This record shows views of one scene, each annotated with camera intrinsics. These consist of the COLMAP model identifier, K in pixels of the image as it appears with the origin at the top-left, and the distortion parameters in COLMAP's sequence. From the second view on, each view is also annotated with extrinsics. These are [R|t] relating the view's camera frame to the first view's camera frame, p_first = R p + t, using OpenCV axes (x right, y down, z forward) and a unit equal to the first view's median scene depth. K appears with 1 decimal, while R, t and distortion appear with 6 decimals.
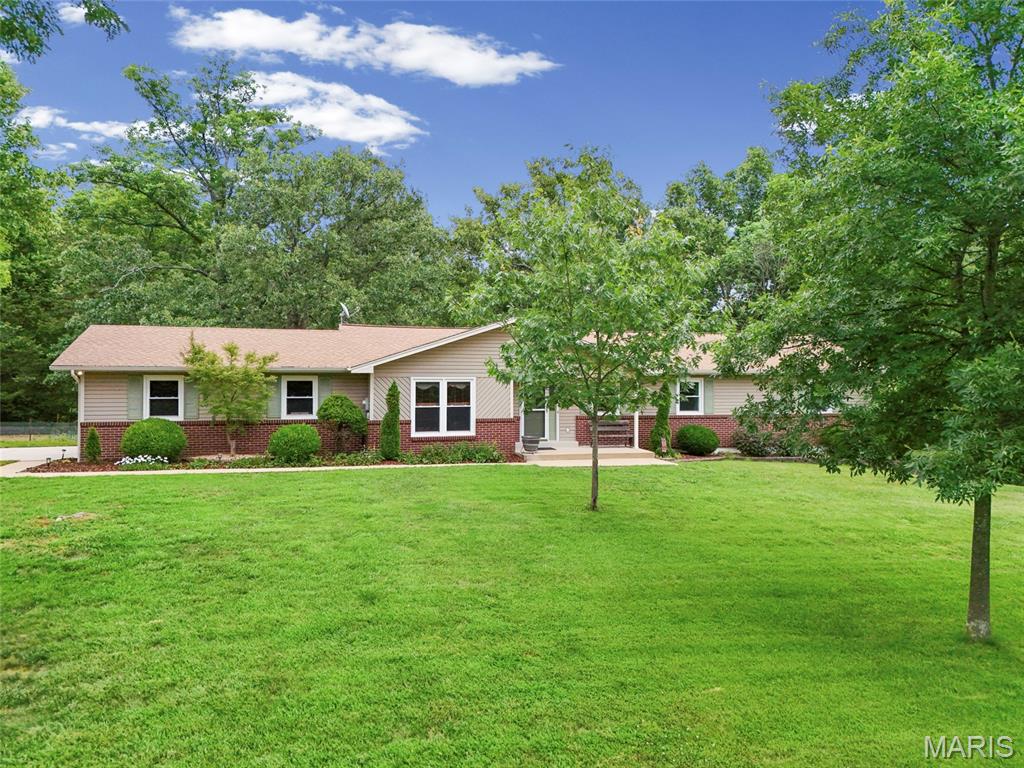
lens RADIAL K [[751.3, 0, 514.4], [0, 751.3, 384.9], [0, 0, 1]] dist [0.099964, -0.120500]
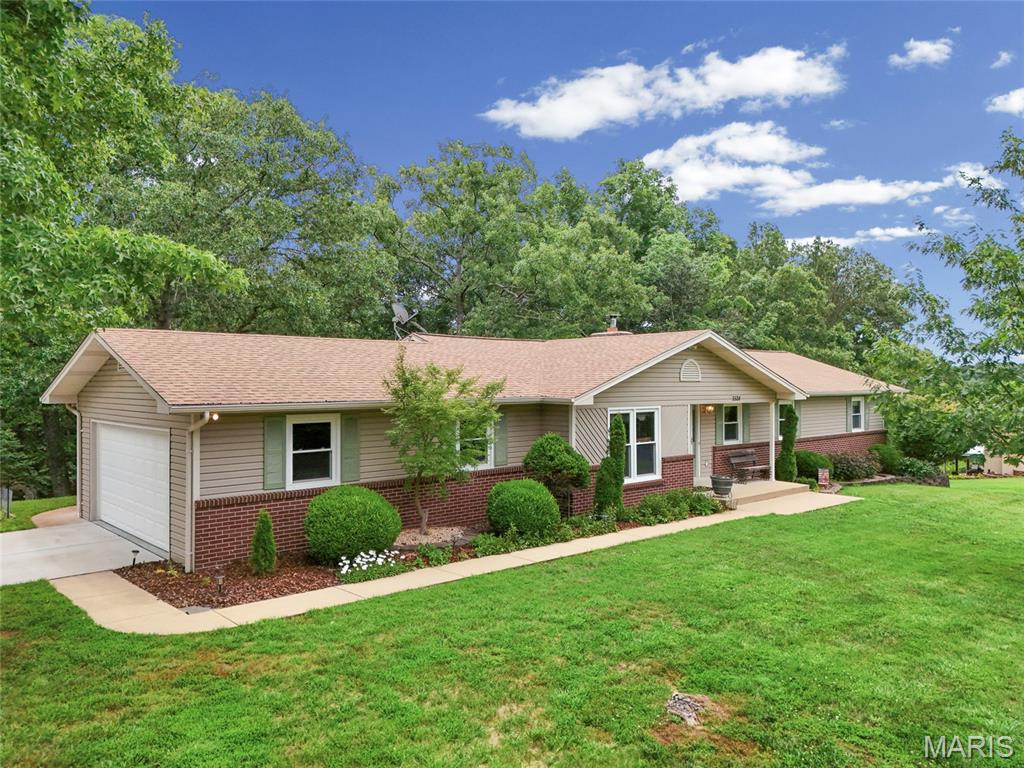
lens RADIAL K [[758.1, 0, 513.6], [0, 758.1, 388.7], [0, 0, 1]] dist [0.071518, -0.073057]
pose [[0.895660, -0.007929, 0.444669, -0.557803], [0.007201, 0.999969, 0.003327, -0.032738], [-0.444681, 0.000222, 0.895689, 0.348764]]
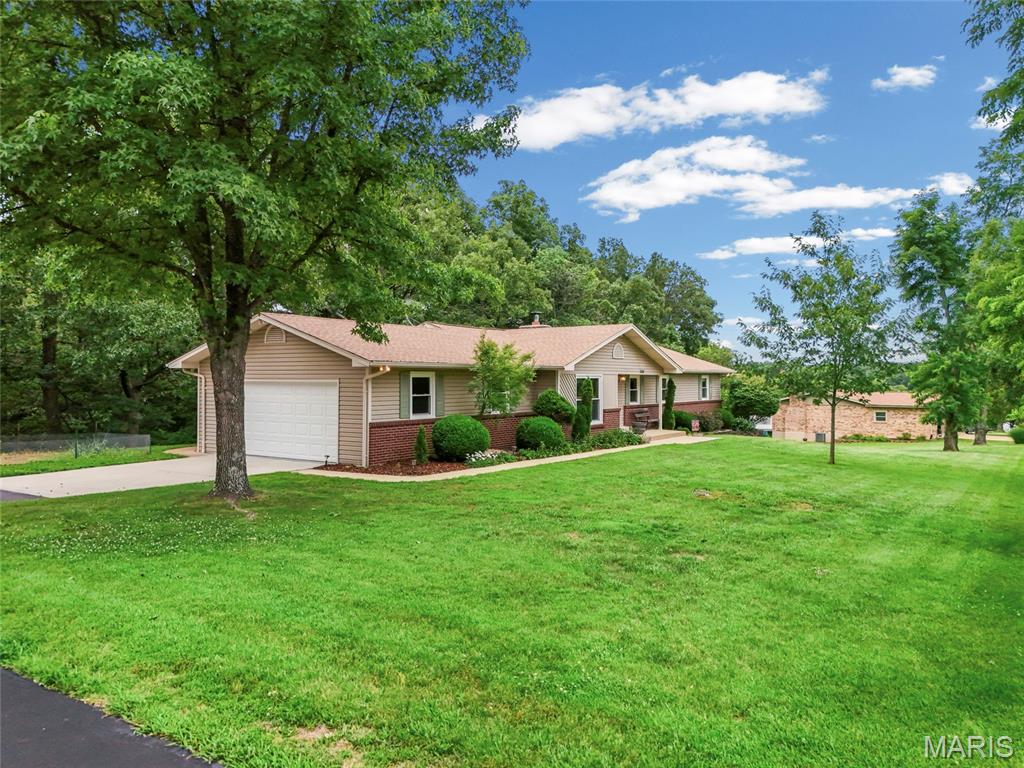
lens RADIAL K [[753.3, 0, 513.4], [0, 753.3, 386.5], [0, 0, 1]] dist [0.081719, -0.078551]
pose [[0.766692, -0.008026, 0.641964, -0.932022], [0.005025, 0.999966, 0.006501, 0.000427], [-0.641995, -0.001759, 0.766707, 0.181692]]
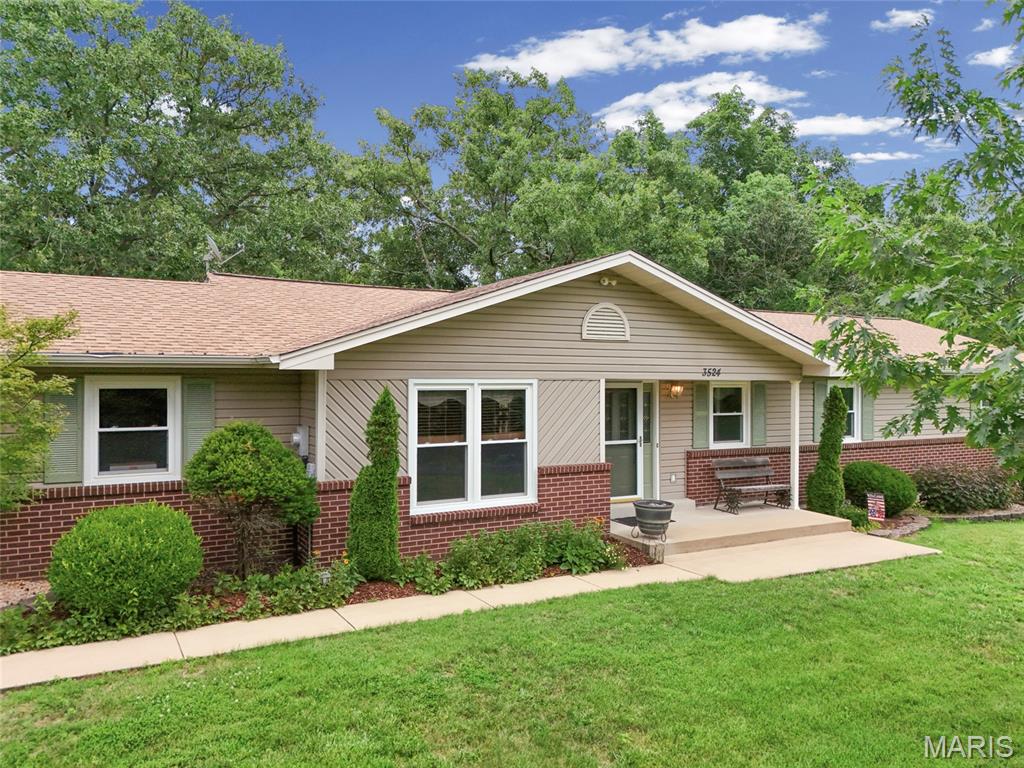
lens RADIAL K [[753.3, 0, 513.4], [0, 753.3, 386.5], [0, 0, 1]] dist [0.081719, -0.078551]
pose [[0.974157, -0.001554, 0.225865, -0.175515], [0.000983, 0.999996, 0.002639, -0.007366], [-0.225868, -0.002349, 0.974155, 0.546665]]
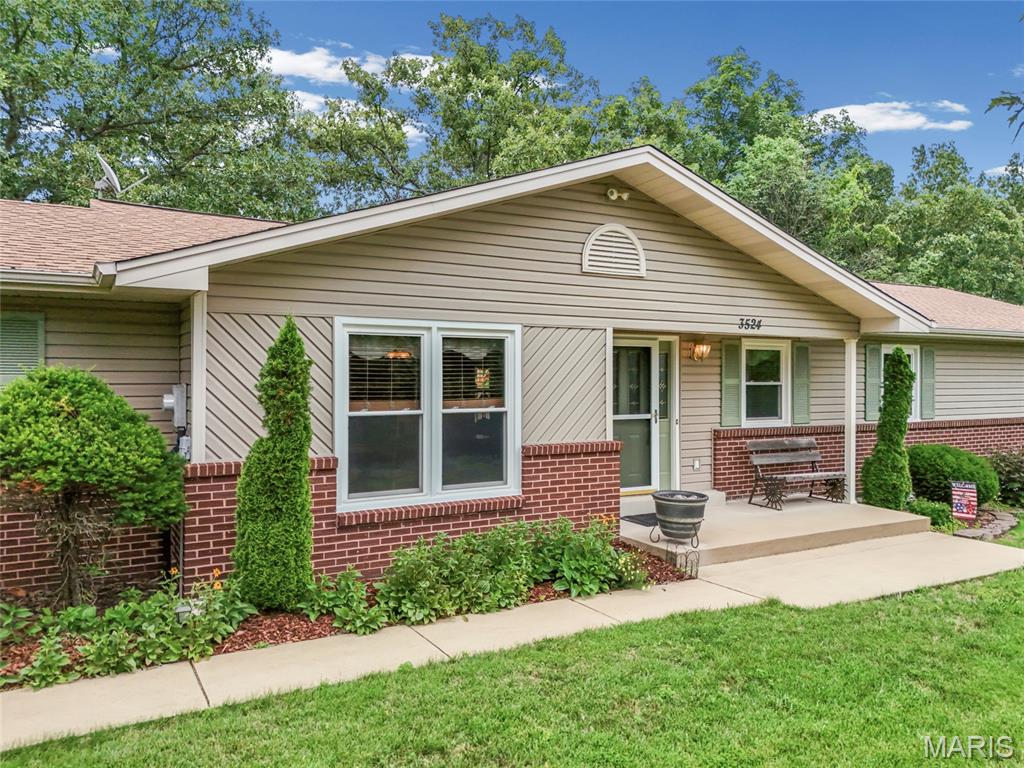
lens RADIAL K [[753.3, 0, 513.4], [0, 753.3, 386.5], [0, 0, 1]] dist [0.081719, -0.078551]
pose [[0.970413, -0.003295, 0.241430, -0.139730], [0.002481, 0.999990, 0.003676, 0.016583], [-0.241440, -0.002968, 0.970411, 0.673792]]
